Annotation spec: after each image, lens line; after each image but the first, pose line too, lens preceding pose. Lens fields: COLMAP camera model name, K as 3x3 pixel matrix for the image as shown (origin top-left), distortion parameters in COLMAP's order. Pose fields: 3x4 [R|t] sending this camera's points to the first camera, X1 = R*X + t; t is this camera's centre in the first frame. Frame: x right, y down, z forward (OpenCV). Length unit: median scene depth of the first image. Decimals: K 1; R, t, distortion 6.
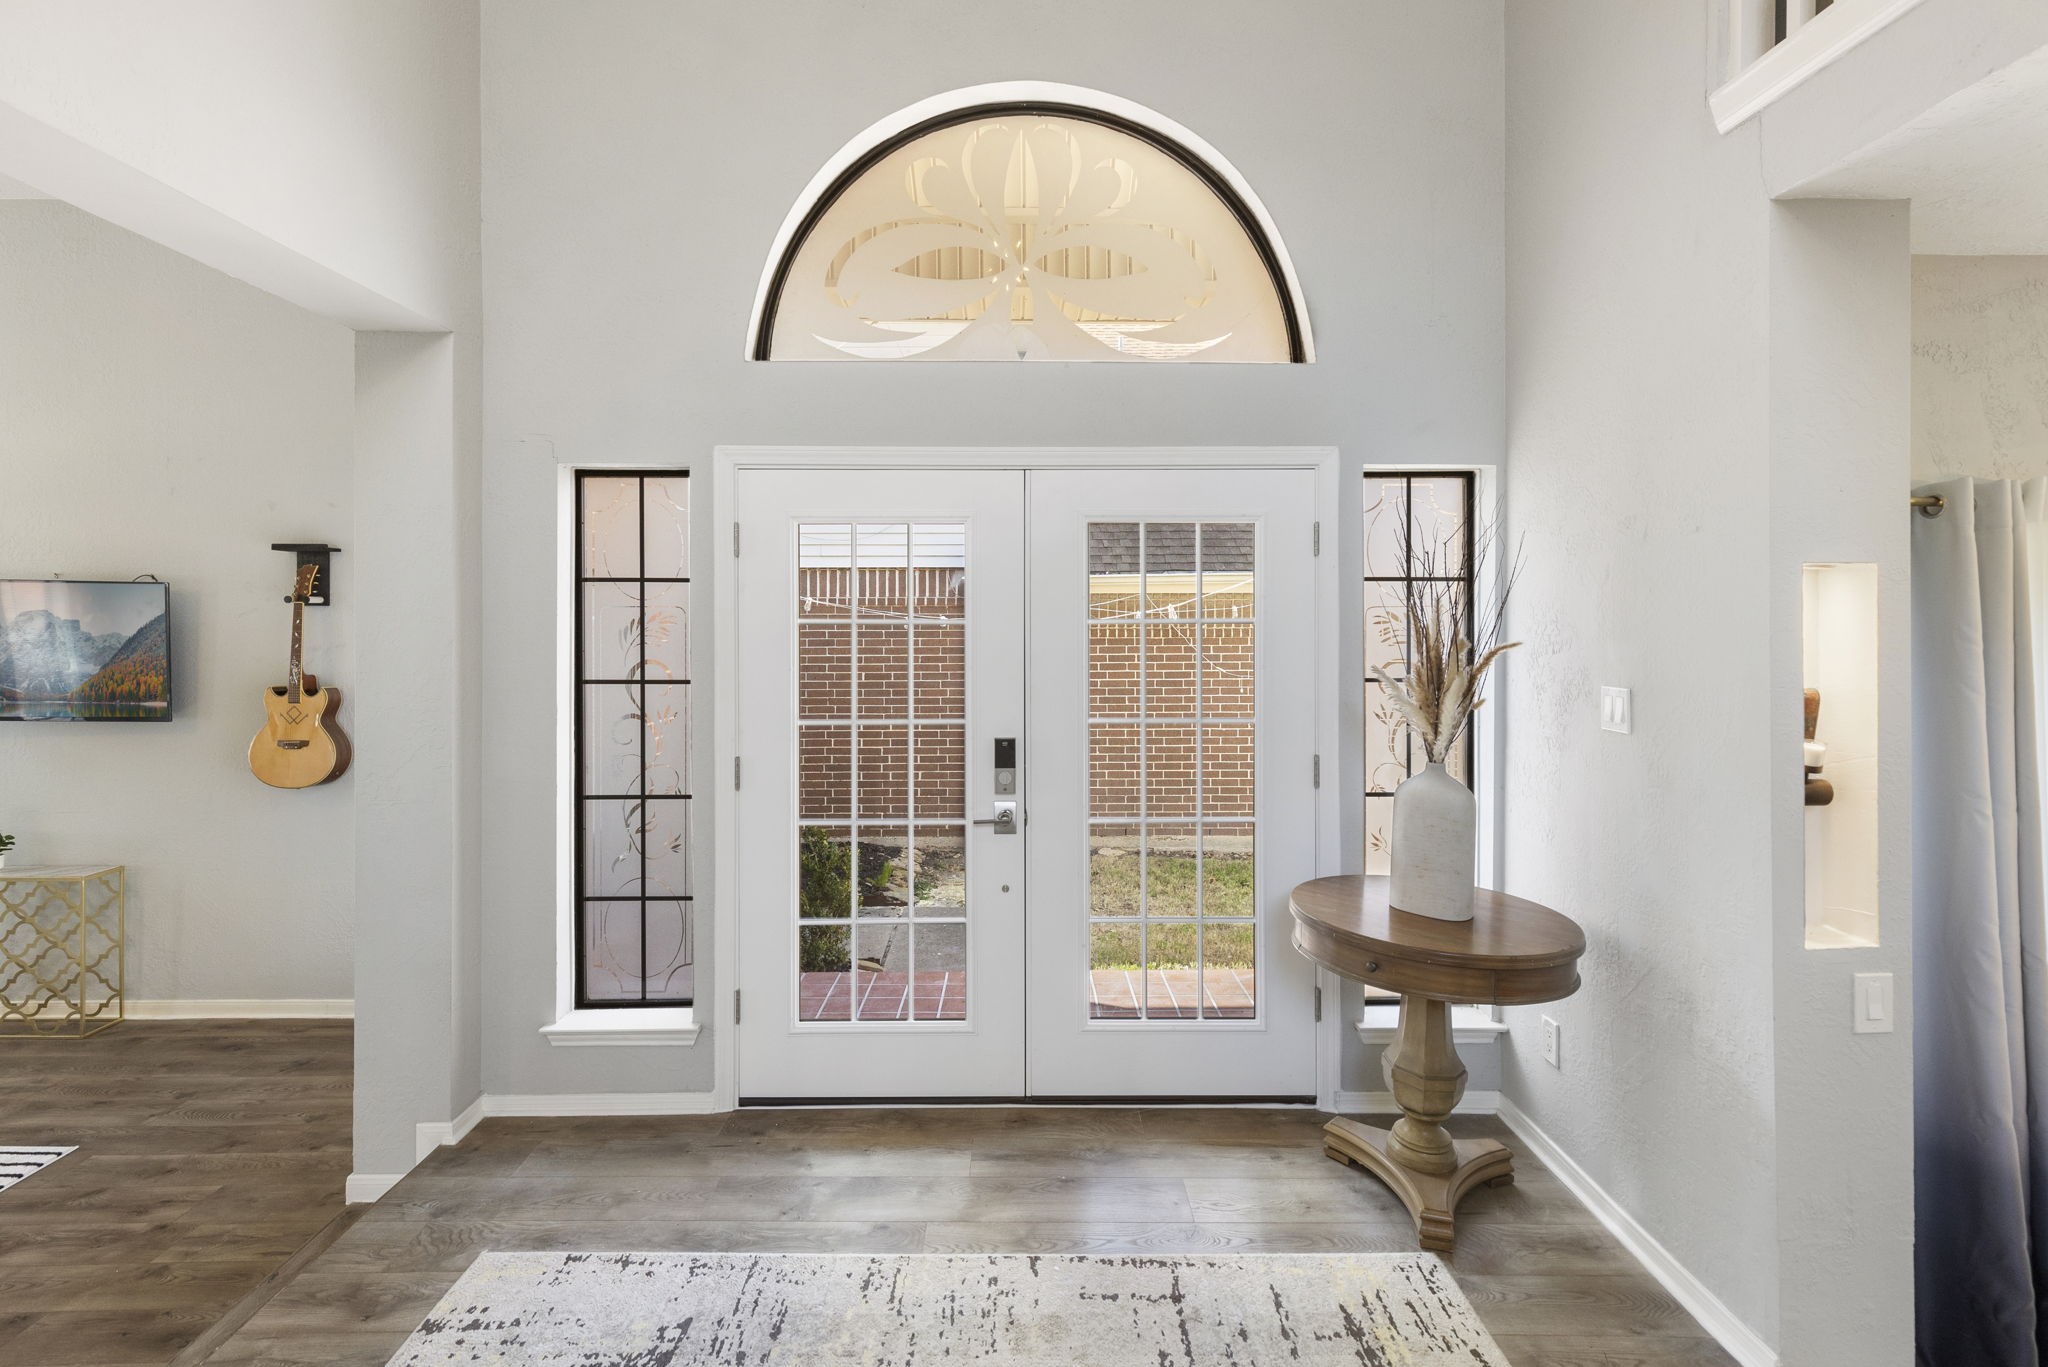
lens RADIAL K [[934.9, 0, 1025.4], [0, 934.9, 647.4], [0, 0, 1]] dist [0.007643, -0.001566]
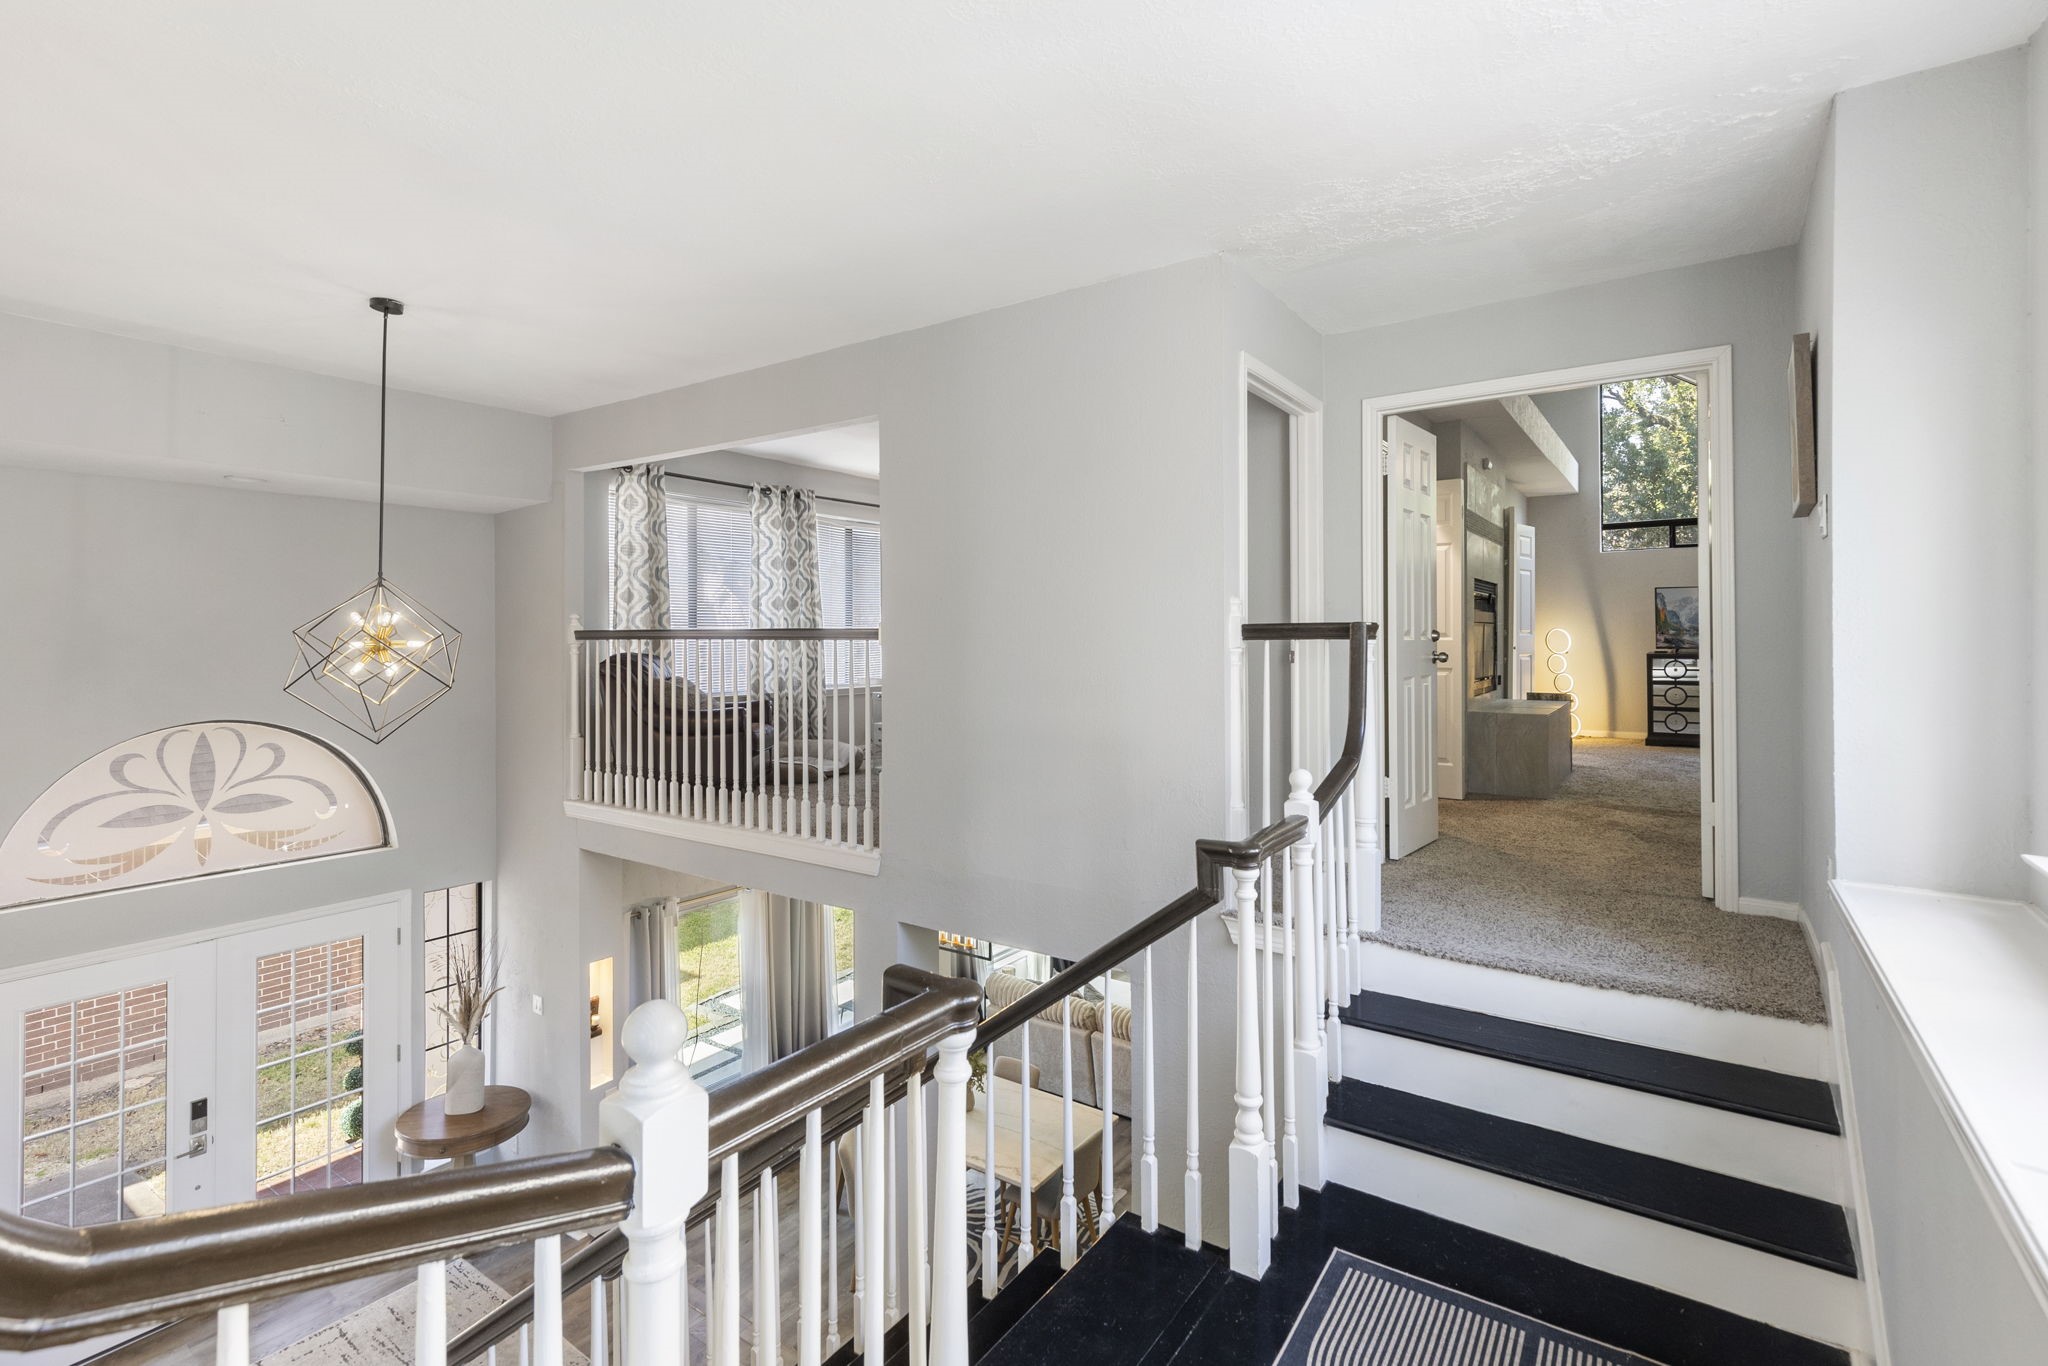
lens RADIAL K [[934.9, 0, 1028.0], [0, 934.9, 634.3], [0, 0, 1]] dist [0.007643, -0.001566]
pose [[0.580625, 0.002472, 0.814167, -0.589919], [0.012409, 0.999852, -0.011886, -0.780049], [-0.814076, 0.017004, 0.580509, -1.382620]]
